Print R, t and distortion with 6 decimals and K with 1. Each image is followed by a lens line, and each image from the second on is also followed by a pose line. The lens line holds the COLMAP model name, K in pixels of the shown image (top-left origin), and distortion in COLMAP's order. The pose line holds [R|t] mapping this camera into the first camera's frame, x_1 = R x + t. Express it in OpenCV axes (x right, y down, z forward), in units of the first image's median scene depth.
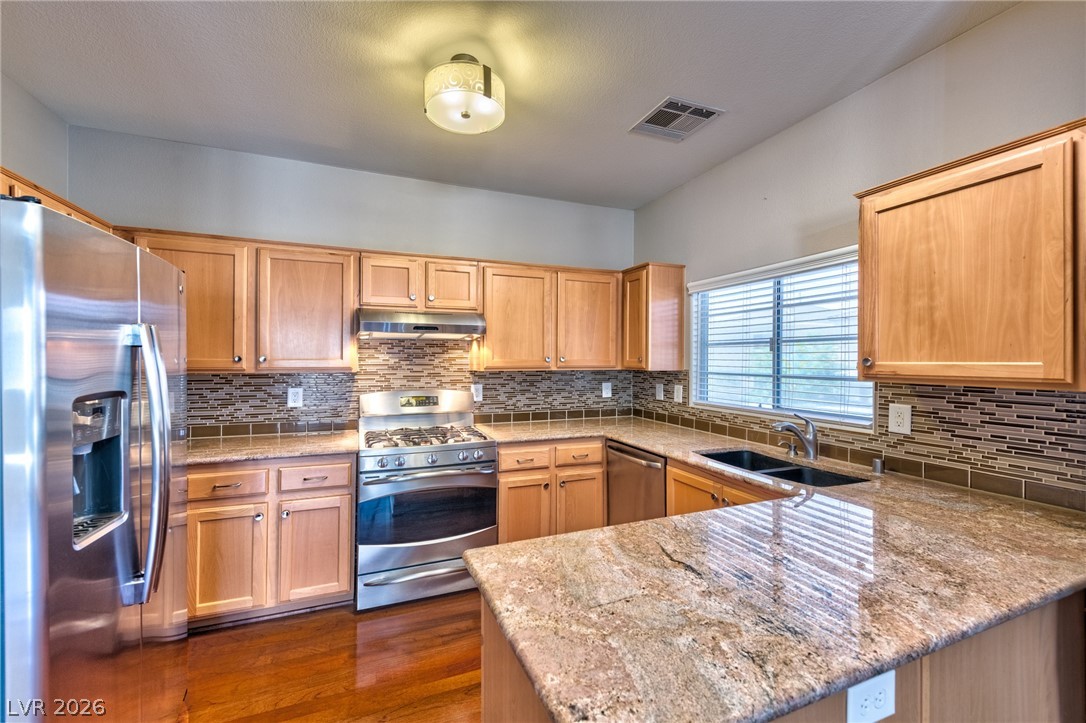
lens RADIAL K [[432.6, 0, 540.0], [0, 432.6, 356.8], [0, 0, 1]] dist [0.001556, -0.000244]
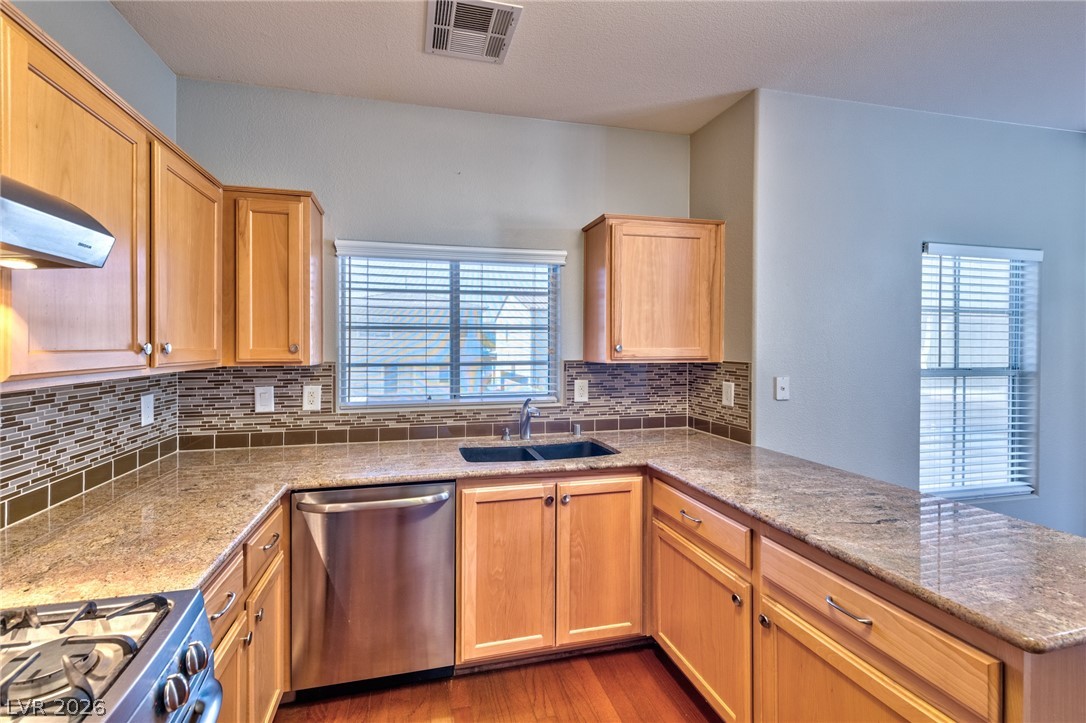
lens RADIAL K [[435.8, 0, 556.2], [0, 435.8, 352.7], [0, 0, 1]] dist [0.000775, -0.000377]
pose [[0.170615, -0.018629, 0.985162, -0.364831], [-0.001491, 0.999815, 0.019165, 0.000230], [-0.985337, -0.004739, 0.170556, 0.624062]]
